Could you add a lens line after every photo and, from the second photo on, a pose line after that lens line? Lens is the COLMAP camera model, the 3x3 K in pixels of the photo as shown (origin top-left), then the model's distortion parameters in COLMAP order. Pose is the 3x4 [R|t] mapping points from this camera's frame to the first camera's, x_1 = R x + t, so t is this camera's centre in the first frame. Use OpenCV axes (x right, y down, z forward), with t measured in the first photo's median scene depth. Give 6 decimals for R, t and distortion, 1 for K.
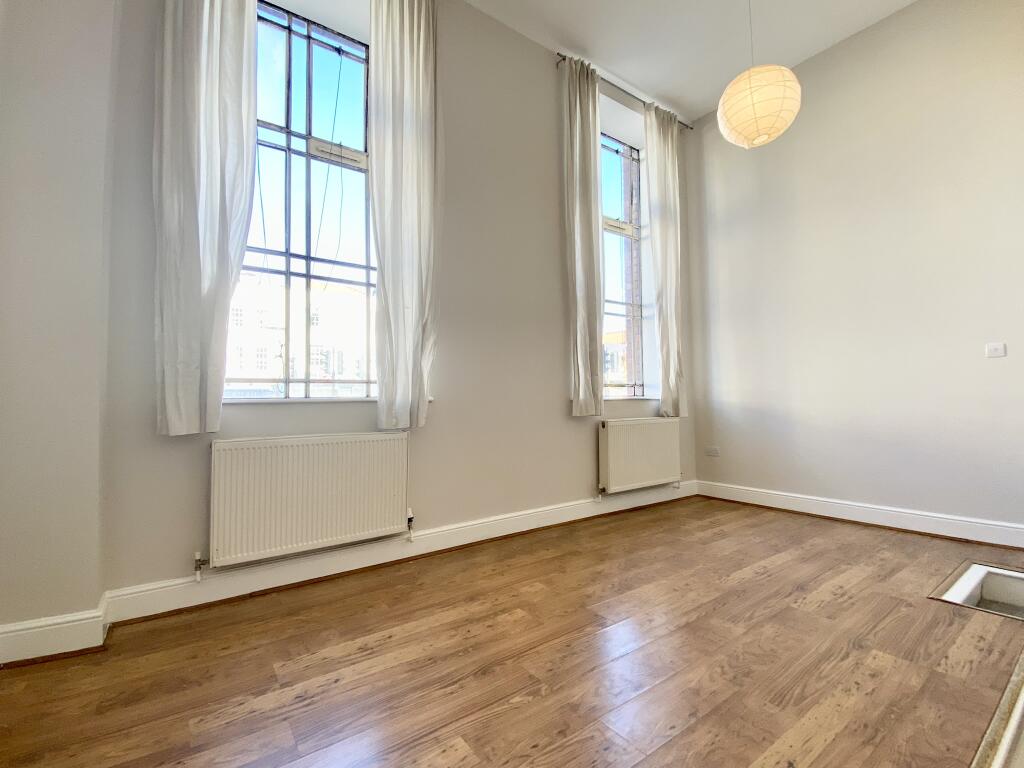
lens RADIAL K [[471.6, 0, 509.3], [0, 471.6, 378.2], [0, 0, 1]] dist [-0.003342, -0.006901]
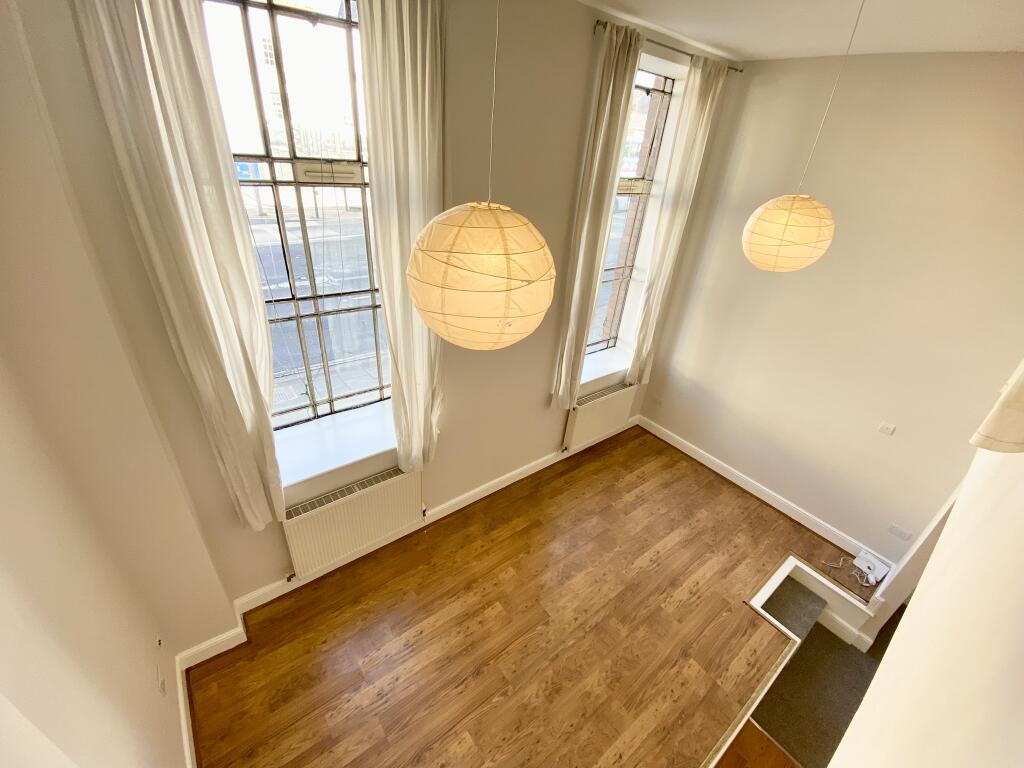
lens RADIAL K [[431.7, 0, 509.7], [0, 431.7, 383.9], [0, 0, 1]] dist [-0.004180, -0.000928]
pose [[0.995476, 0.062107, 0.071898, -0.075859], [-0.091010, 0.840575, 0.533995, -0.765338], [-0.027271, -0.538123, 0.842425, 0.120676]]
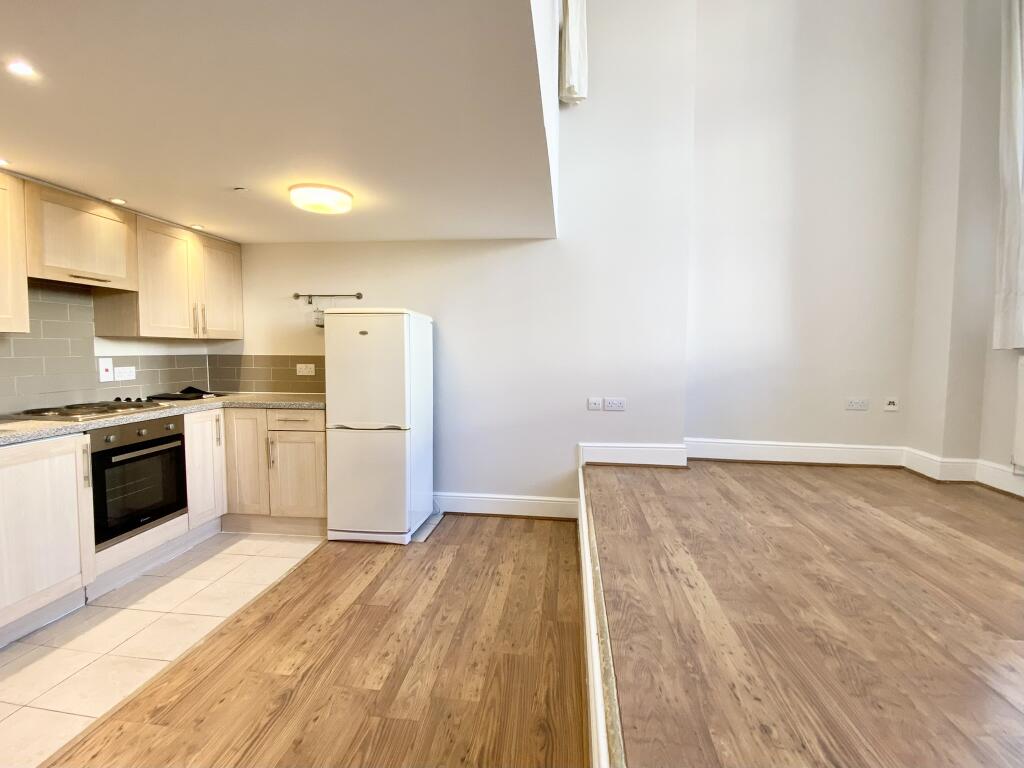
lens RADIAL K [[471.6, 0, 512.3], [0, 471.6, 380.3], [0, 0, 1]] dist [-0.003342, -0.006901]
pose [[-0.682720, 0.056512, -0.728492, 0.874131], [0.030653, 0.998342, 0.048719, 0.075635], [0.730037, 0.010931, -0.683320, 0.711827]]
